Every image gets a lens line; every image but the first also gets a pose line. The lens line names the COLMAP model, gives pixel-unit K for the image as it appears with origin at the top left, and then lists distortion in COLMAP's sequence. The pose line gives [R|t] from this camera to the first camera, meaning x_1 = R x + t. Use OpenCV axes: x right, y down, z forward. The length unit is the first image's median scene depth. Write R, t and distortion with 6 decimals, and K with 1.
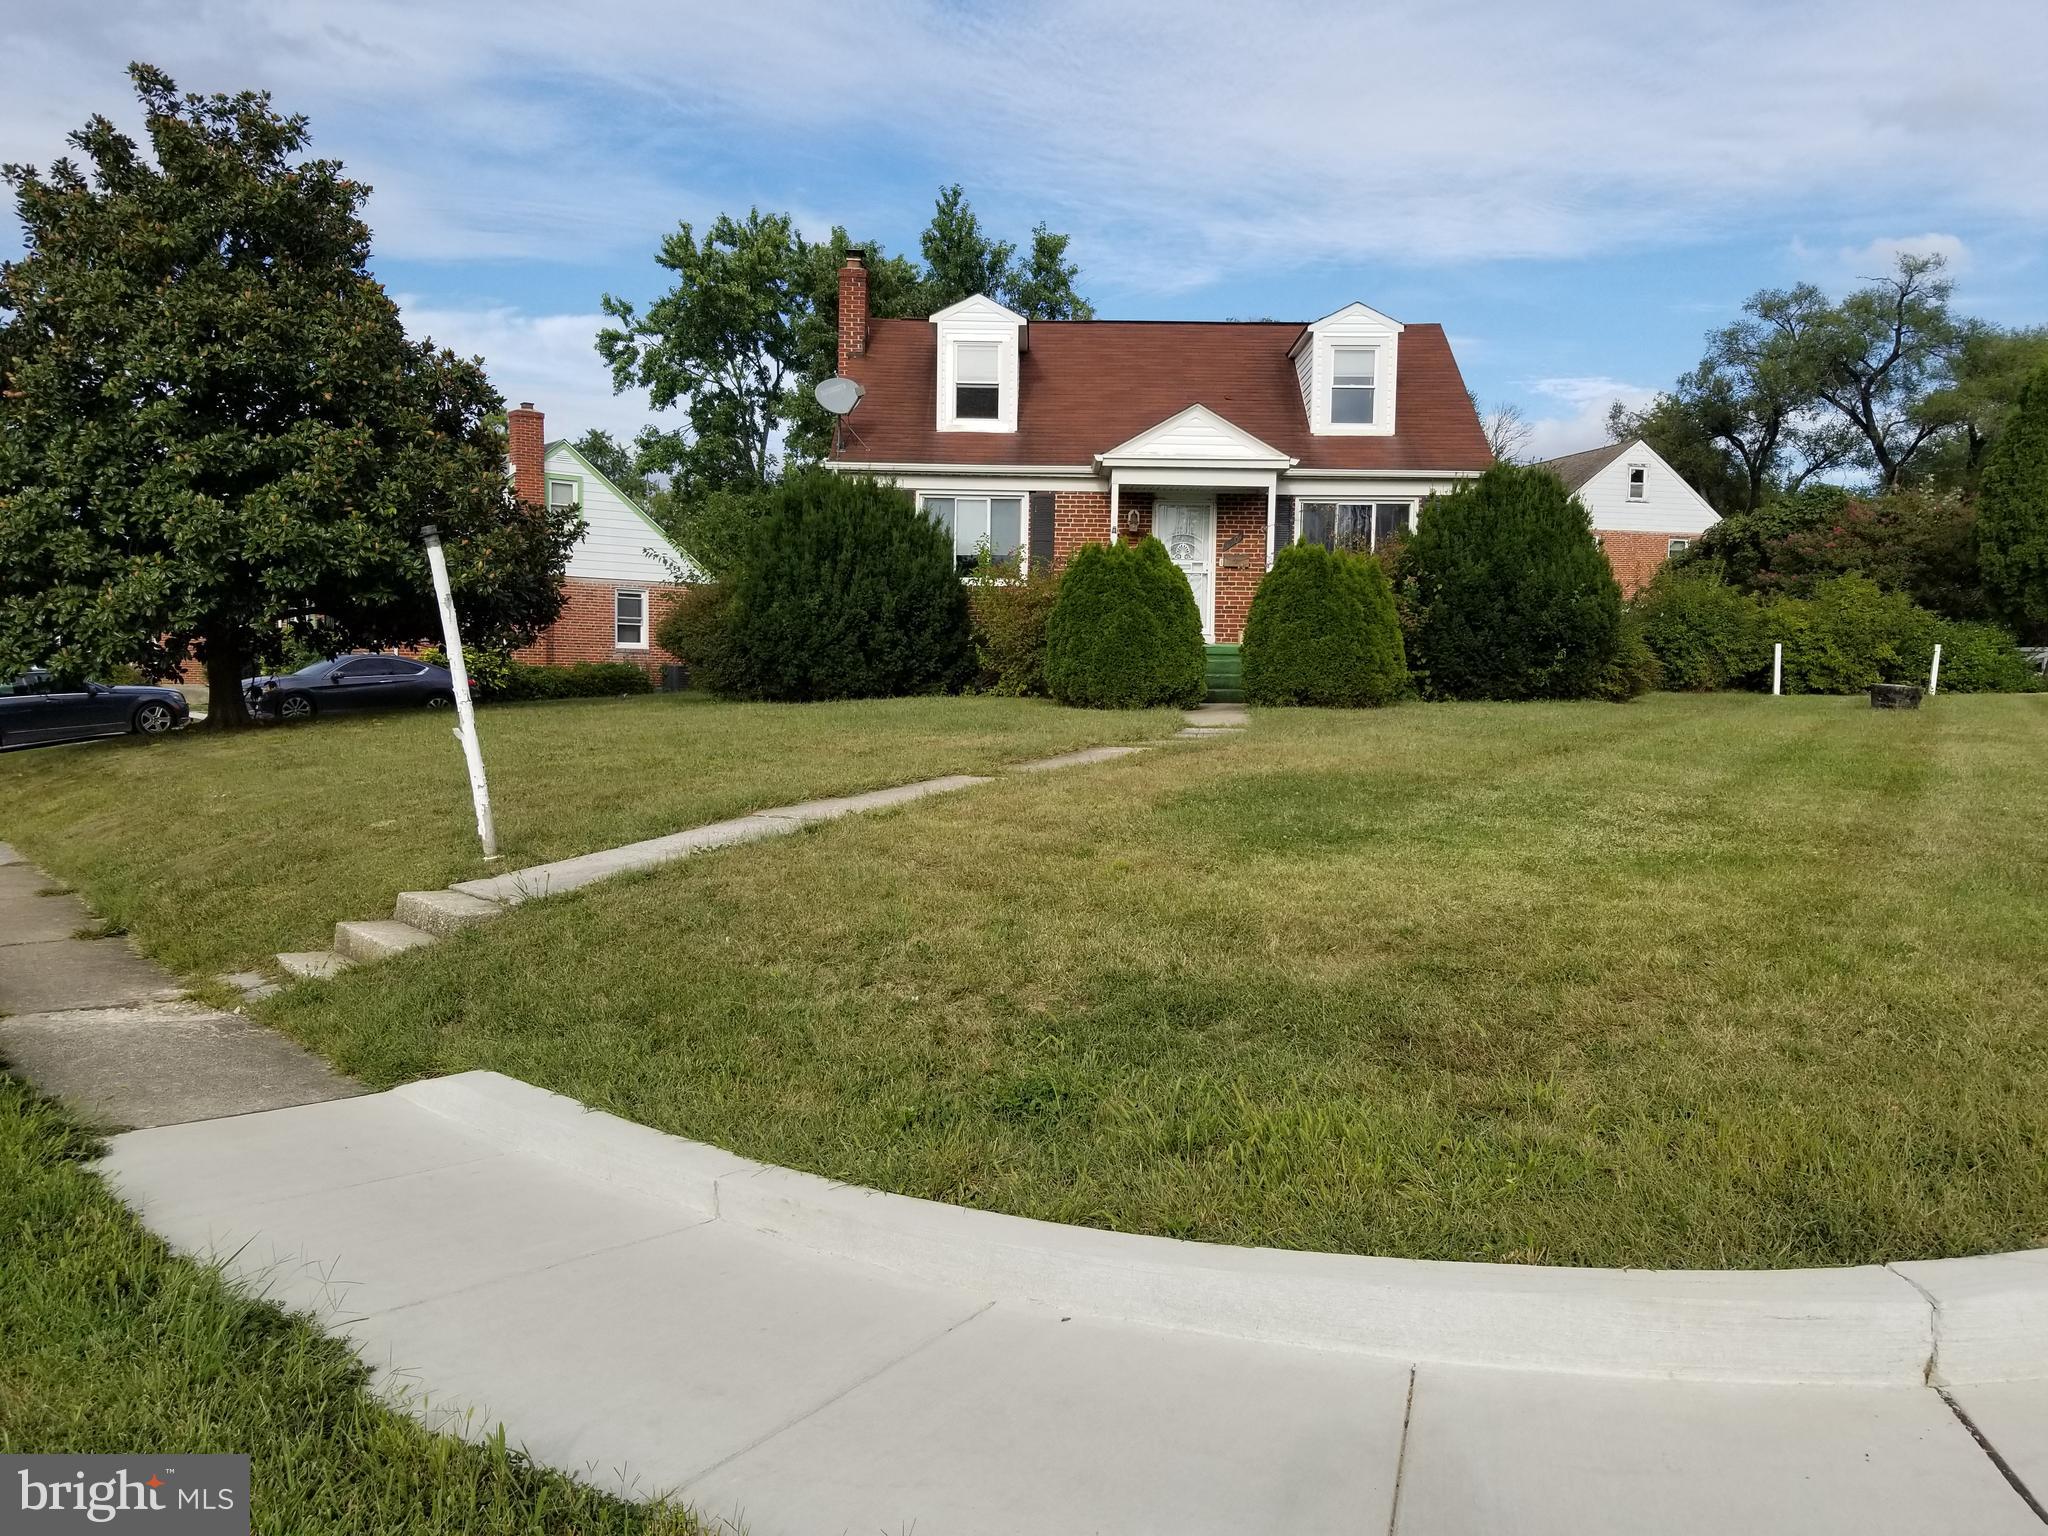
lens RADIAL K [[1608.8, 0, 1032.3], [0, 1608.8, 778.0], [0, 0, 1]] dist [0.088654, -0.159040]
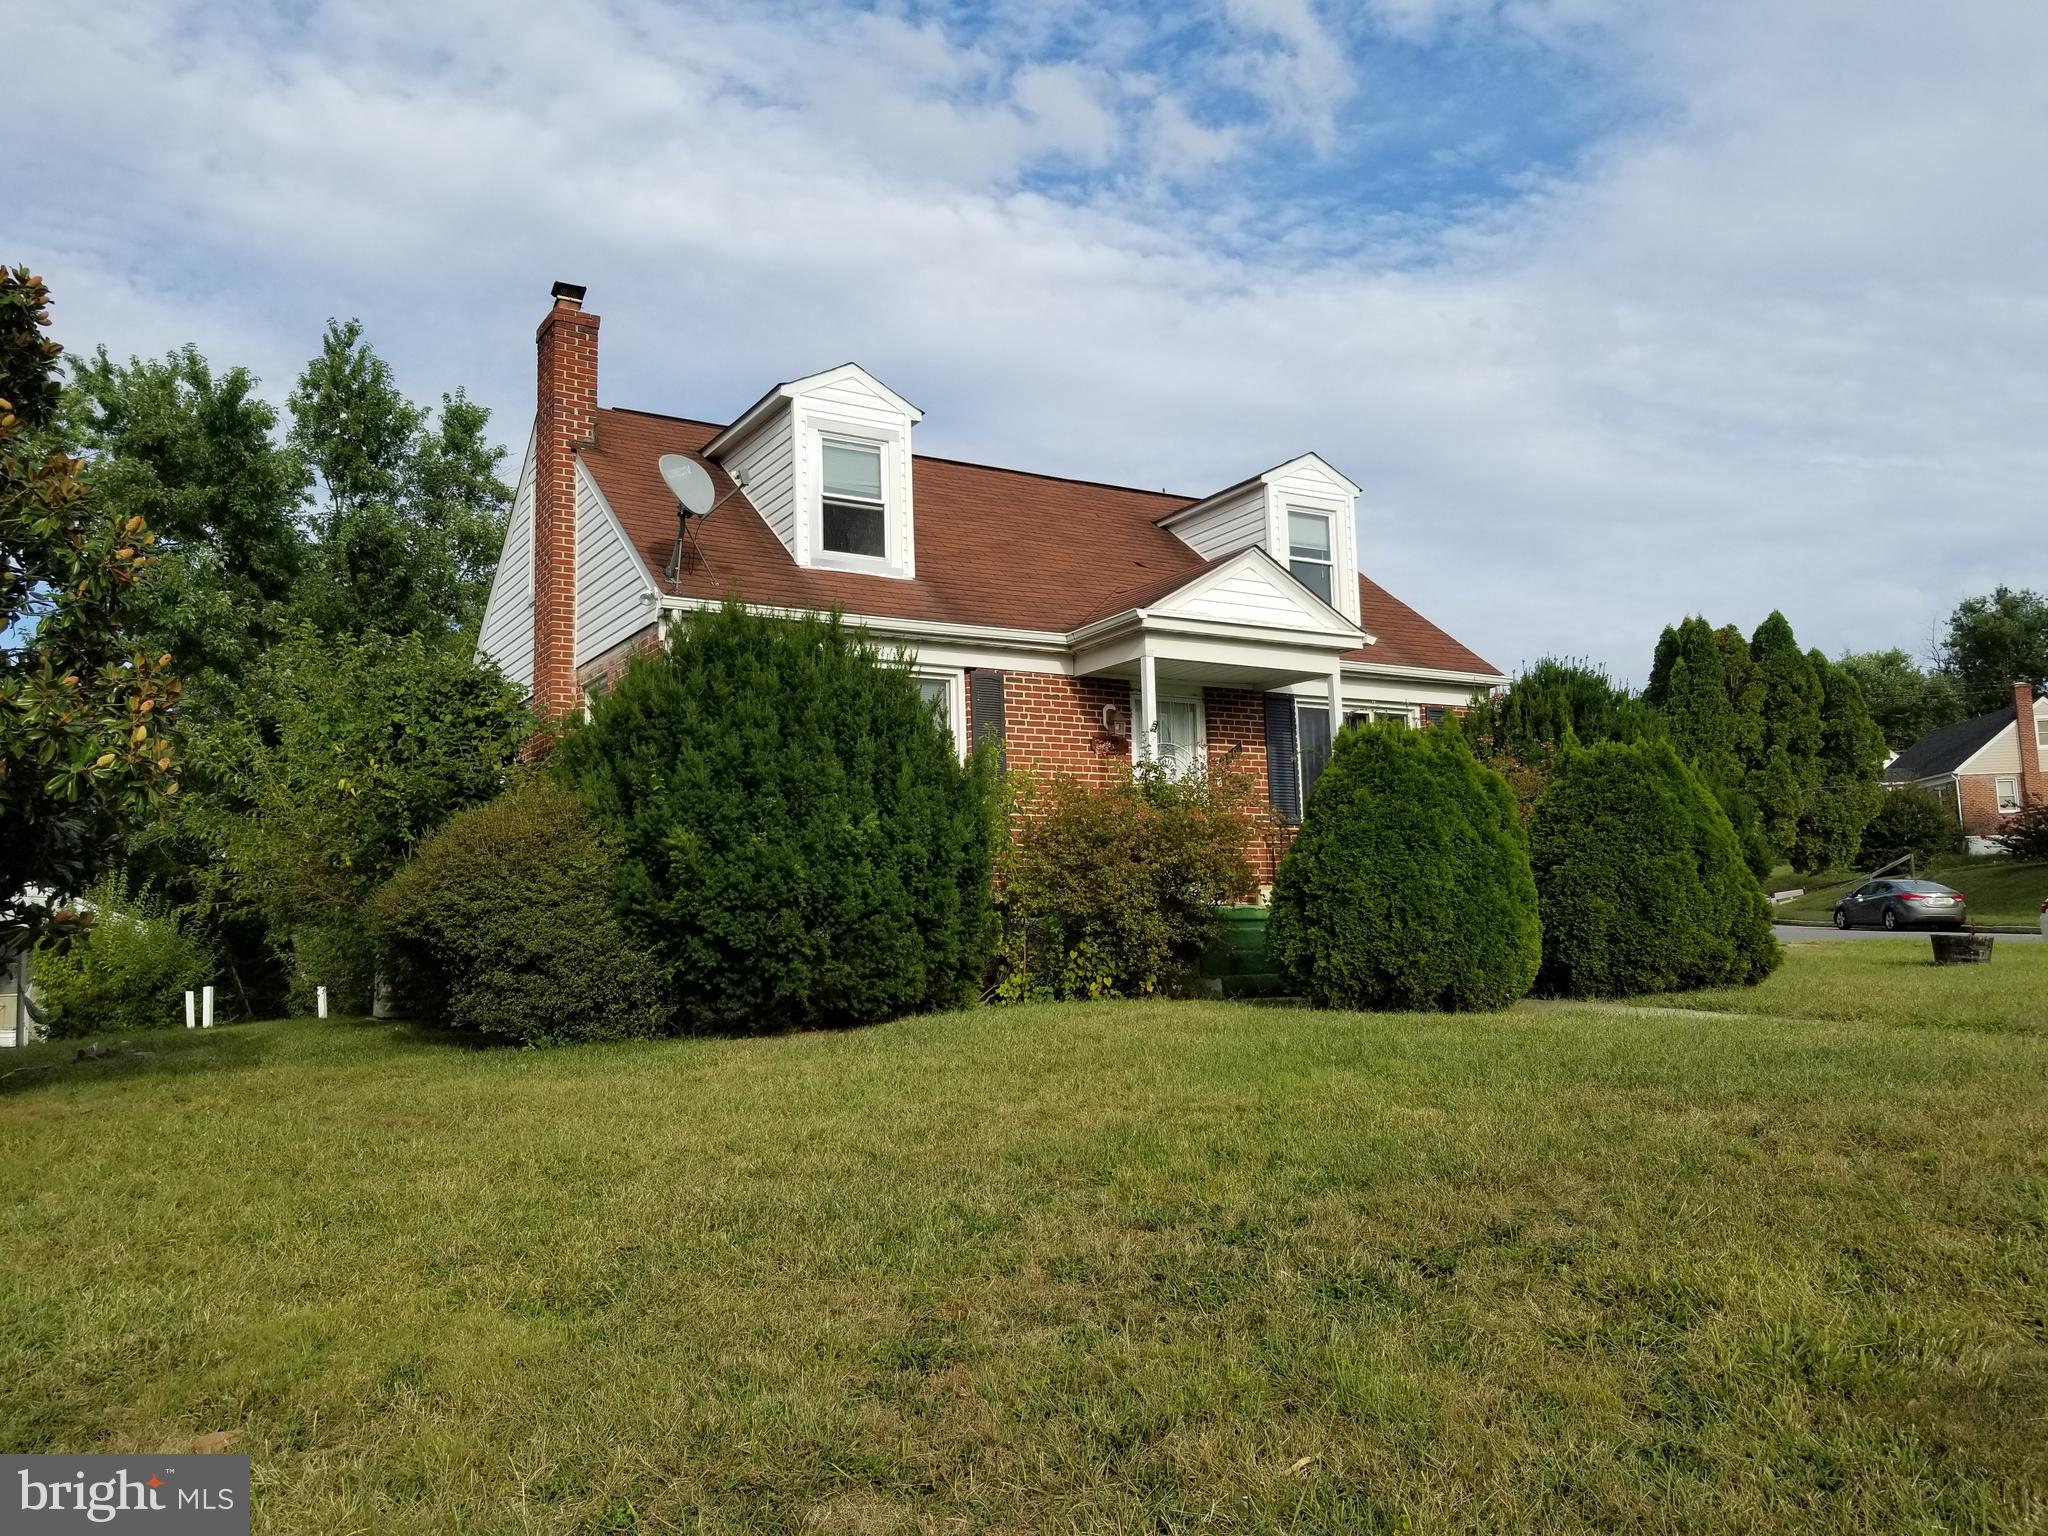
lens RADIAL K [[1608.8, 0, 997.6], [0, 1608.8, 757.6], [0, 0, 1]] dist [0.088654, -0.159040]
pose [[0.858387, 0.025967, 0.512346, -0.341737], [0.072959, 0.982387, -0.172026, -0.039806], [-0.507789, 0.185045, 0.841373, 0.528357]]
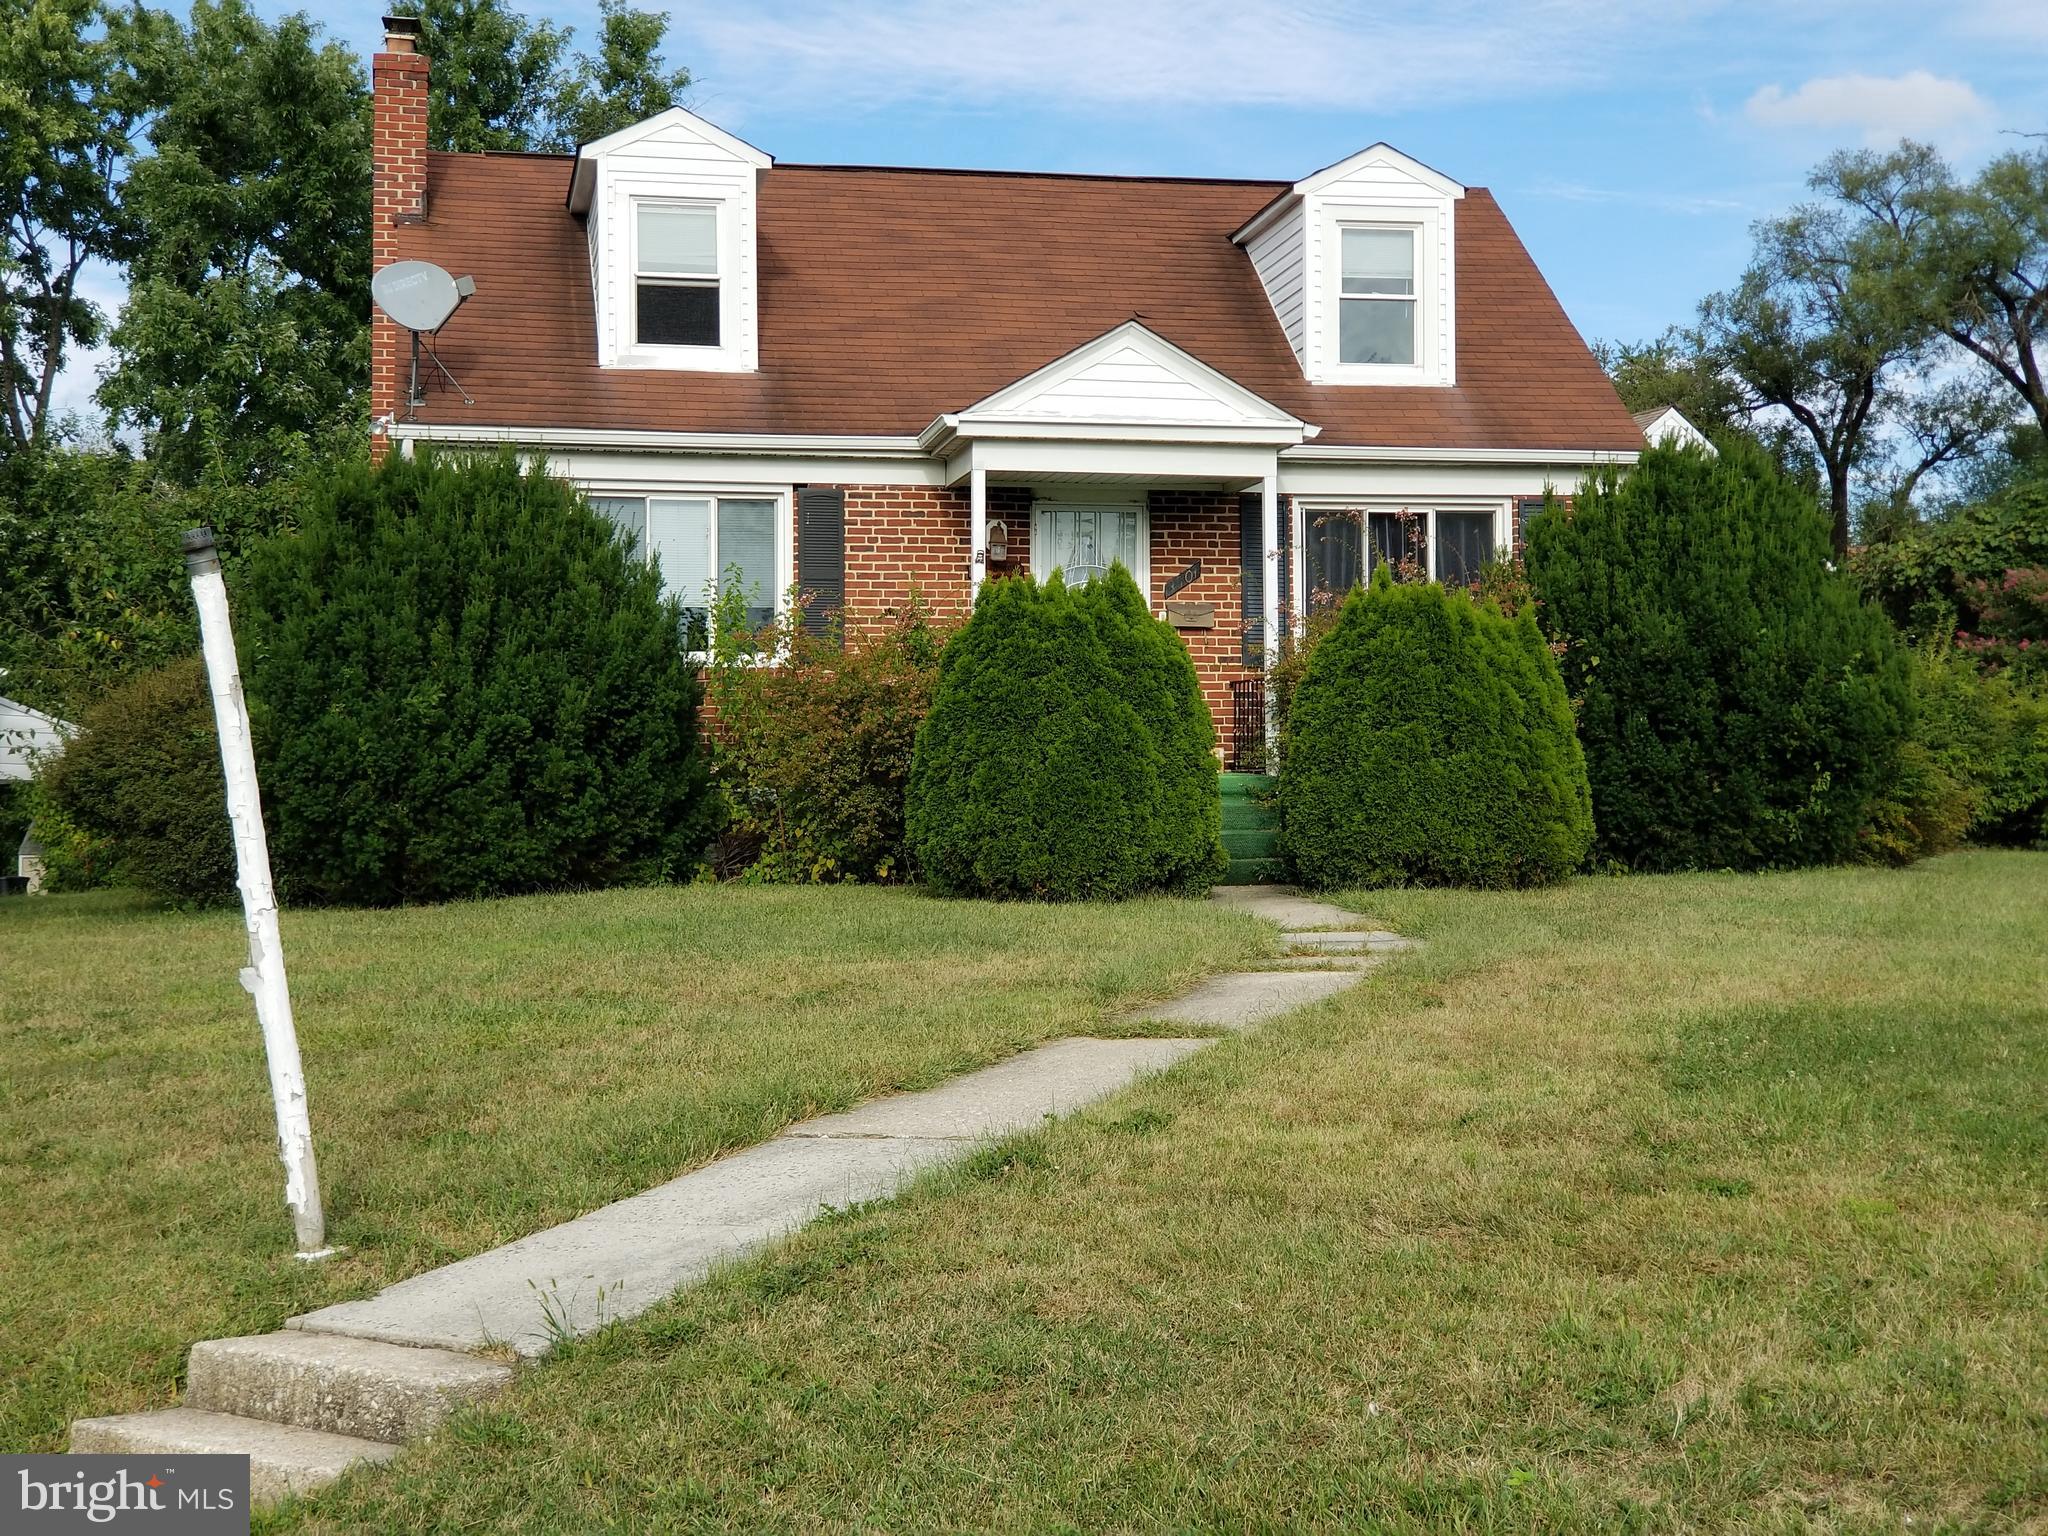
lens RADIAL K [[3061.9, 0, 1027.9], [0, 3061.9, 729.9], [0, 0, 1]] dist [0.079073, 0.000000]
pose [[0.980307, -0.014015, 0.196979, -0.134407], [0.033878, 0.994626, -0.097833, -0.002460], [-0.194550, 0.102580, 0.975514, 0.047944]]
